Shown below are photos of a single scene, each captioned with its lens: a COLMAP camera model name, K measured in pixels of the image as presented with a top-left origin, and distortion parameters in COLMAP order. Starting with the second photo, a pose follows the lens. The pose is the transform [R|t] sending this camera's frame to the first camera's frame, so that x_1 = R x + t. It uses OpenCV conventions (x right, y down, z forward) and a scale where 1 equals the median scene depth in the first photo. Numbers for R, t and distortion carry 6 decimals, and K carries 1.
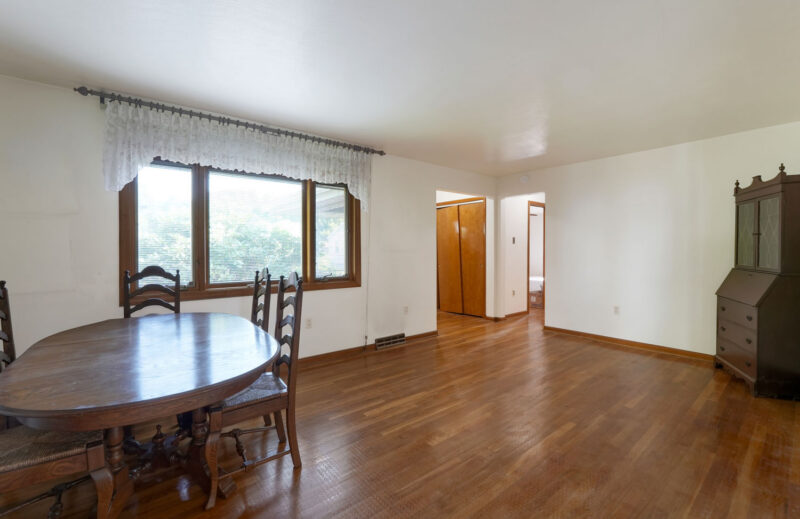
lens RADIAL K [[334.8, 0, 399.3], [0, 334.8, 251.3], [0, 0, 1]] dist [-0.058263, -0.000029]
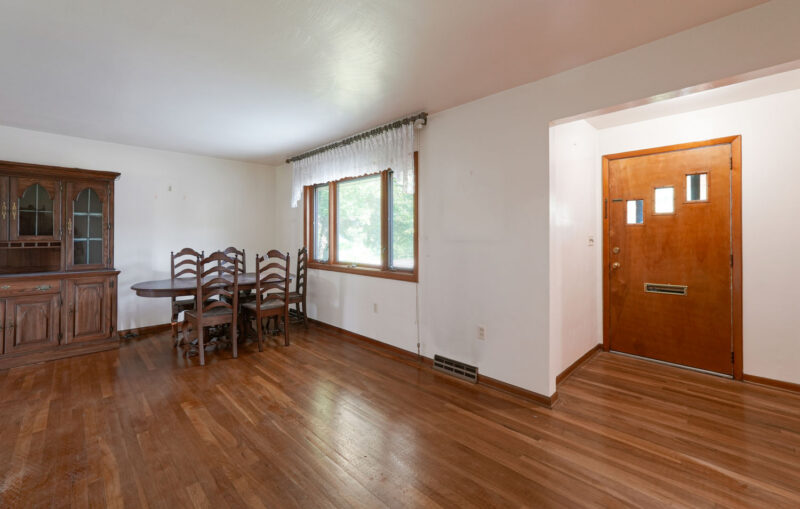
lens RADIAL K [[339.5, 0, 398.5], [0, 339.5, 240.8], [0, 0, 1]] dist [-0.000723, -0.000050]
pose [[0.097363, 0.009332, -0.995205, 0.739298], [-0.000586, 0.999956, 0.009319, -0.009243], [0.995249, -0.000324, 0.097364, 0.877557]]
